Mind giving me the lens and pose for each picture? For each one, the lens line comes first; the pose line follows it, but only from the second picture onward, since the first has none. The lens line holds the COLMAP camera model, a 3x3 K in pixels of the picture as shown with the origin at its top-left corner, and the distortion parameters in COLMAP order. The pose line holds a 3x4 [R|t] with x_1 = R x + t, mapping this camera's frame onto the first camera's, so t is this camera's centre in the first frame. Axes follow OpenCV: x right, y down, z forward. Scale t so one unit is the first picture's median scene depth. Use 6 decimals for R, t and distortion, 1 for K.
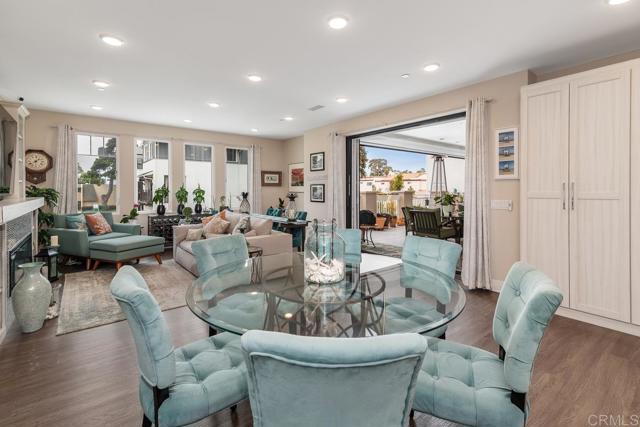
lens RADIAL K [[291.3, 0, 323.5], [0, 291.3, 192.2], [0, 0, 1]] dist [-0.003368, -0.000245]
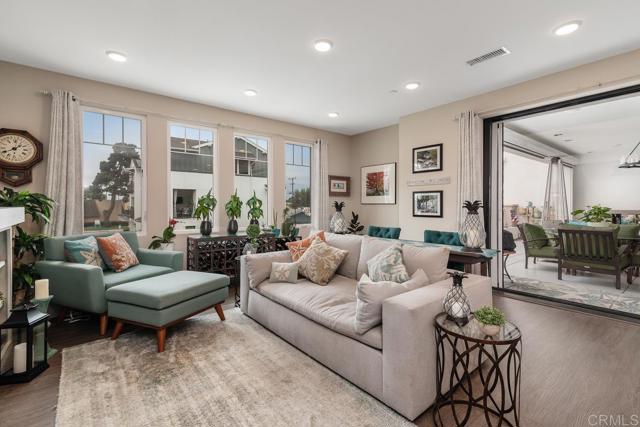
lens RADIAL K [[291.3, 0, 320.5], [0, 291.3, 208.2], [0, 0, 1]] dist [0.003411, -0.000107]
pose [[0.999948, 0.000056, -0.010168, -0.304314], [-0.000054, 1.000000, 0.000228, 0.014668], [0.010168, -0.000228, 0.999948, 0.347412]]
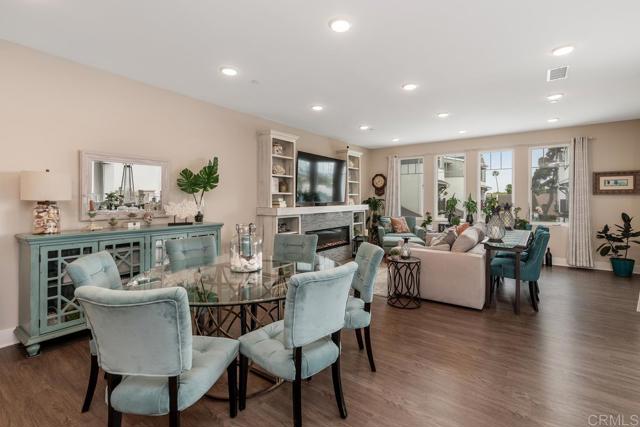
lens RADIAL K [[294.9, 0, 333.8], [0, 294.9, 201.9], [0, 0, 1]] dist [0.004035, 0.000048]
pose [[0.269995, 0.008262, -0.962826, 0.405408], [-0.007701, 0.999950, 0.006421, -0.004542], [0.962831, 0.005681, 0.270045, 0.297662]]
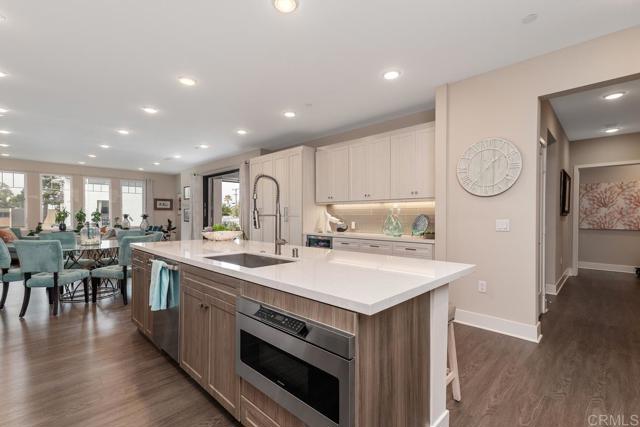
lens RADIAL K [[291.3, 0, 320.5], [0, 291.3, 208.2], [0, 0, 1]] dist [0.003411, -0.000107]
pose [[0.992983, 0.003277, 0.118214, 0.517211], [0.000401, 0.999517, -0.031077, 0.016564], [-0.118258, 0.030906, 0.992502, -0.546045]]
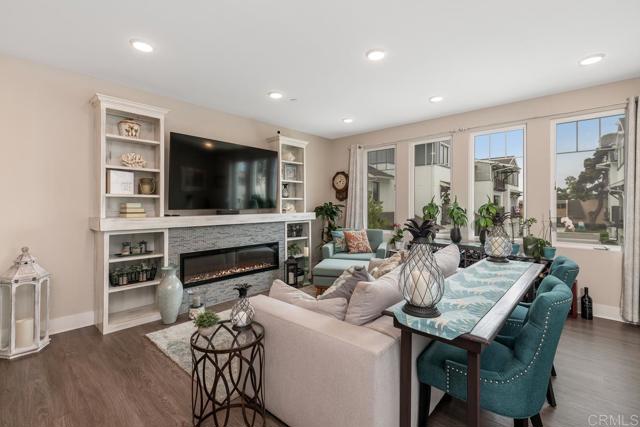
lens RADIAL K [[291.3, 0, 320.5], [0, 291.3, 208.2], [0, 0, 1]] dist [0.003411, -0.000107]
pose [[0.142431, 0.005702, -0.989788, 0.136325], [-0.006459, 0.999967, 0.004832, -0.003719], [0.989784, 0.005705, 0.142463, 0.659000]]
